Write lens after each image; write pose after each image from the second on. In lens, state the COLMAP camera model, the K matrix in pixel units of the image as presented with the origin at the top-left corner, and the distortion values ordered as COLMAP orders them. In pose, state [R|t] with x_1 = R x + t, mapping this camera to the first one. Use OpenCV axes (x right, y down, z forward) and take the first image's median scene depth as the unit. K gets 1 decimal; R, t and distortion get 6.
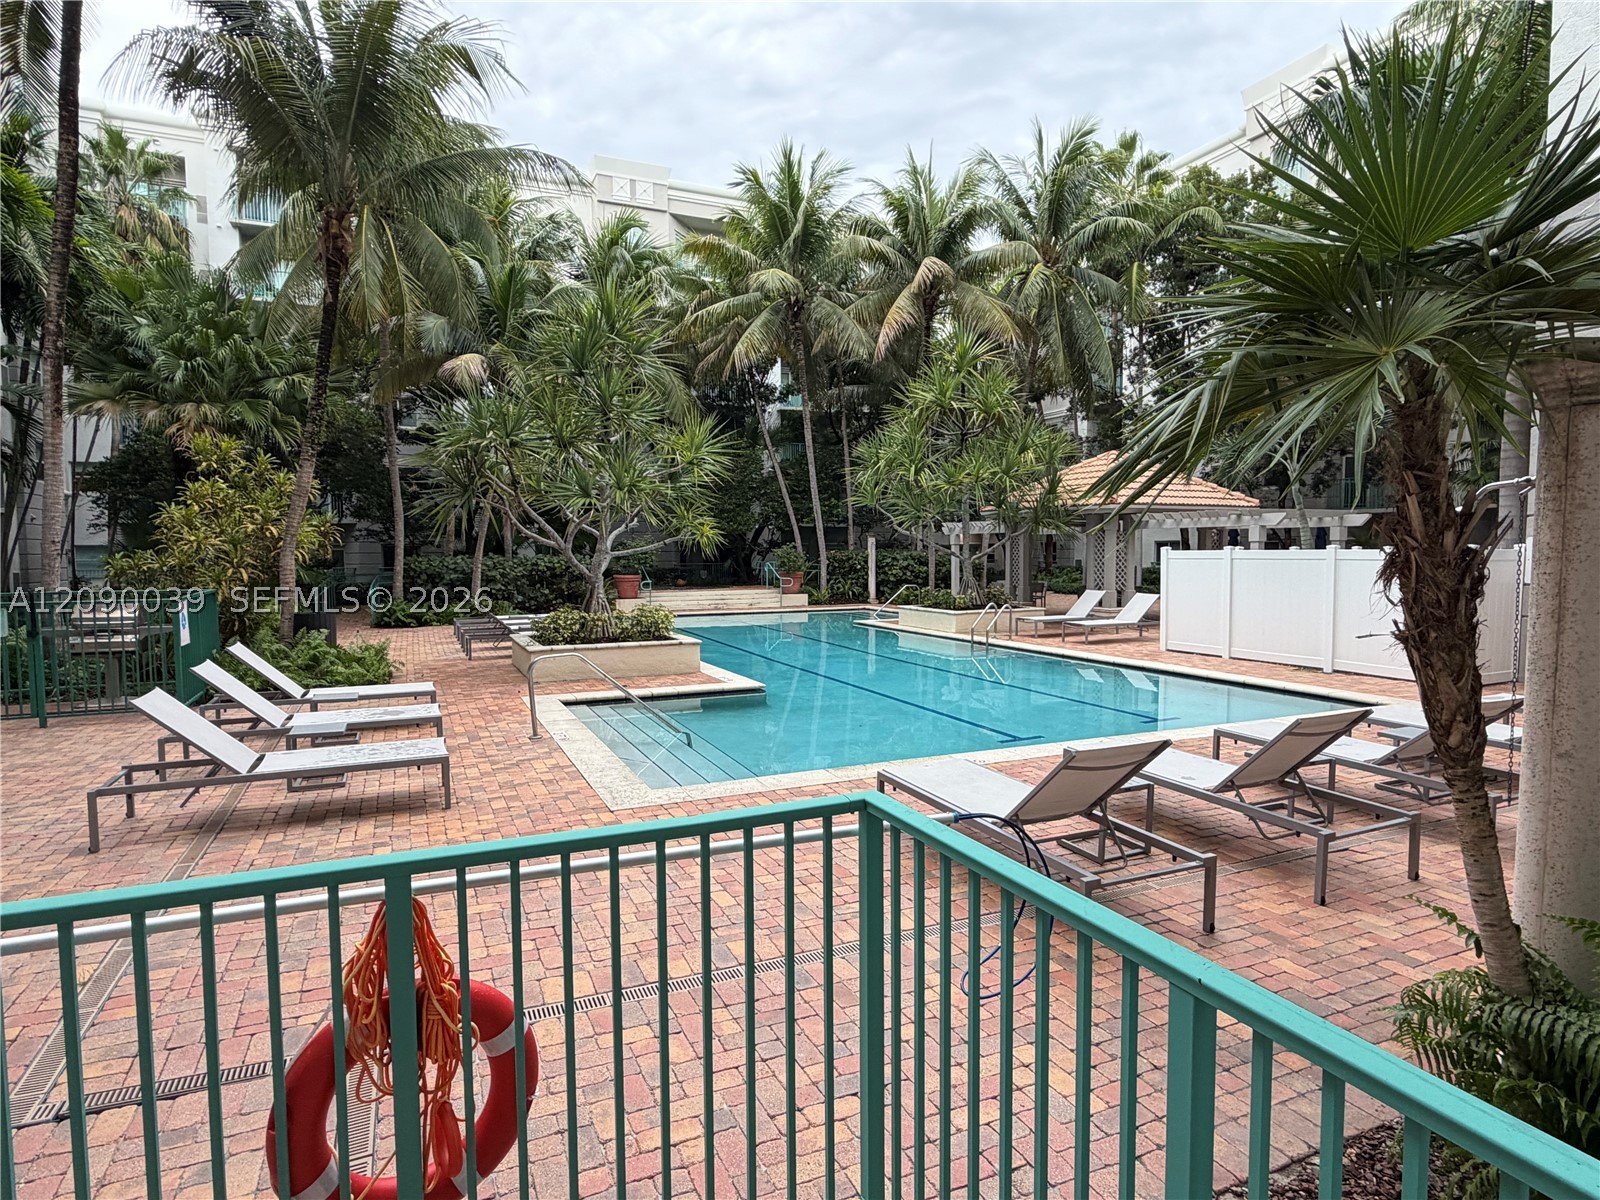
lens RADIAL K [[880.2, 0, 795.4], [0, 880.2, 604.8], [0, 0, 1]] dist [-0.002476, -0.000363]
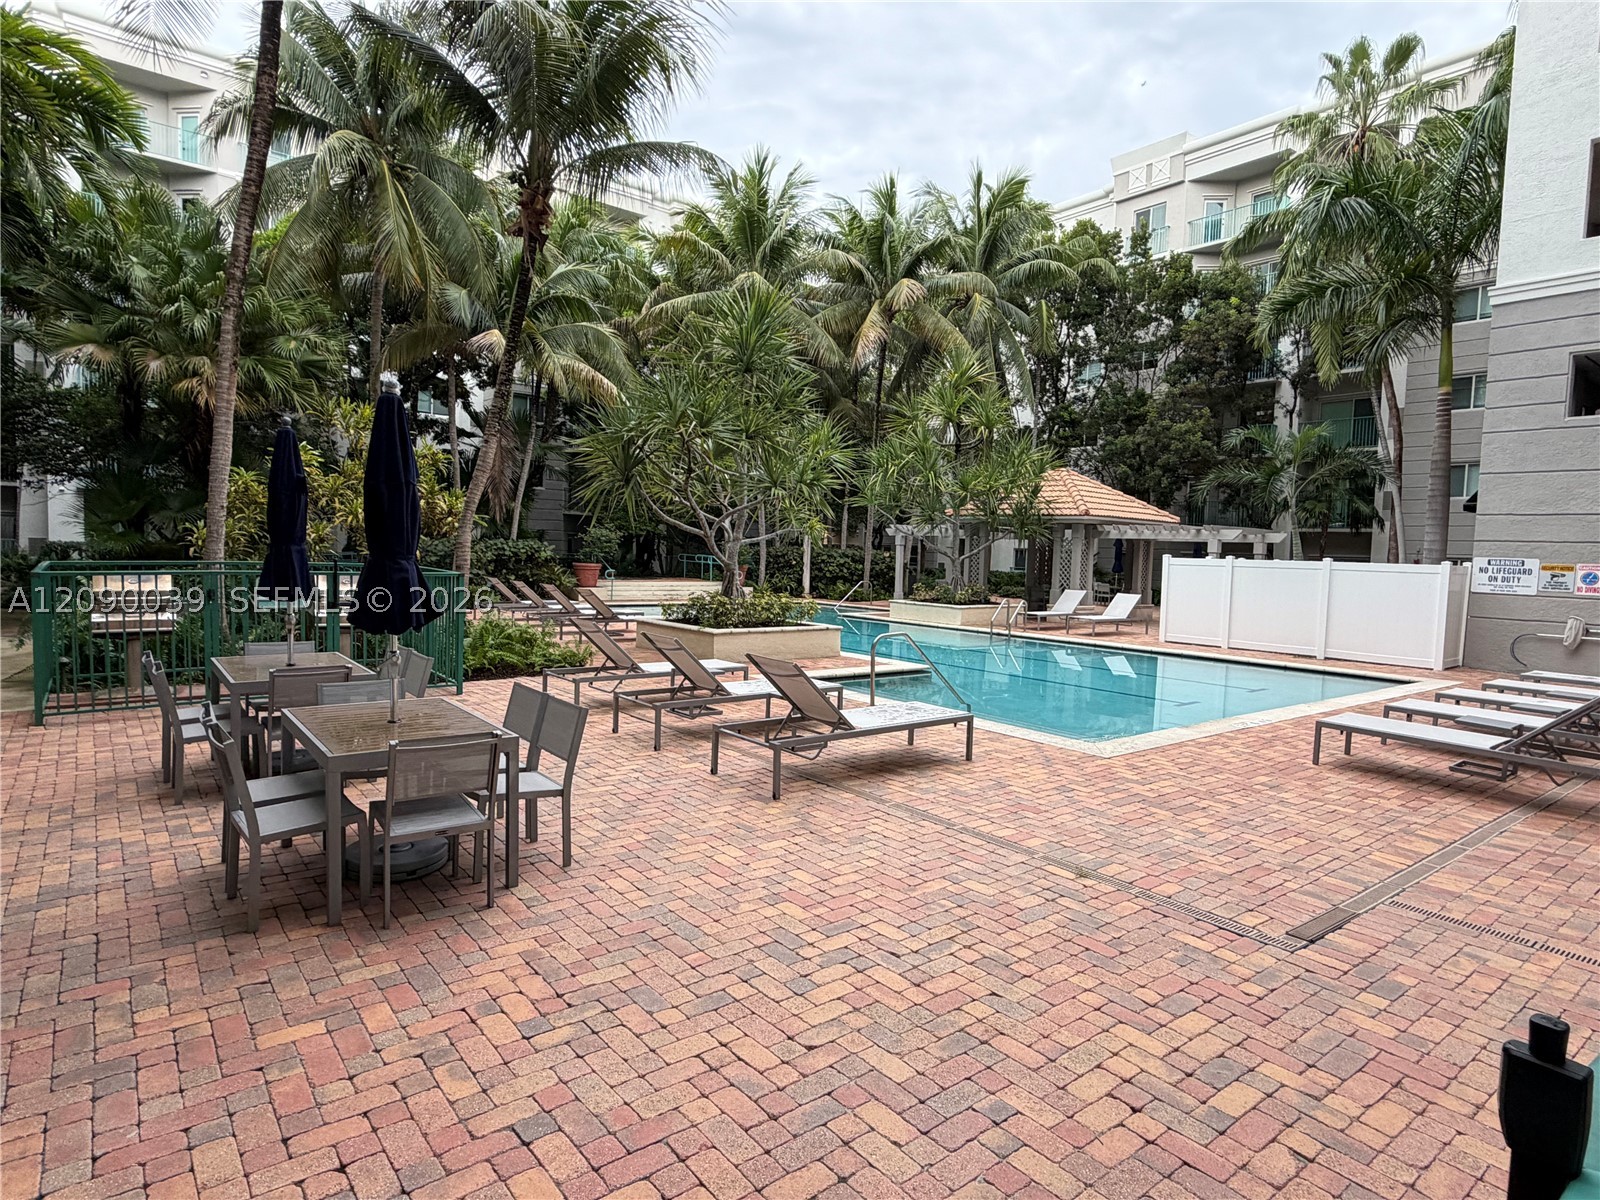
lens RADIAL K [[886.2, 0, 800.0], [0, 886.2, 600.0], [0, 0, 1]] dist [0.002140, 0.000562]
pose [[0.967481, 0.021734, 0.252009, -0.282177], [-0.021310, 0.999763, -0.004413, 0.008581], [-0.252045, -0.001101, 0.967715, -0.026975]]
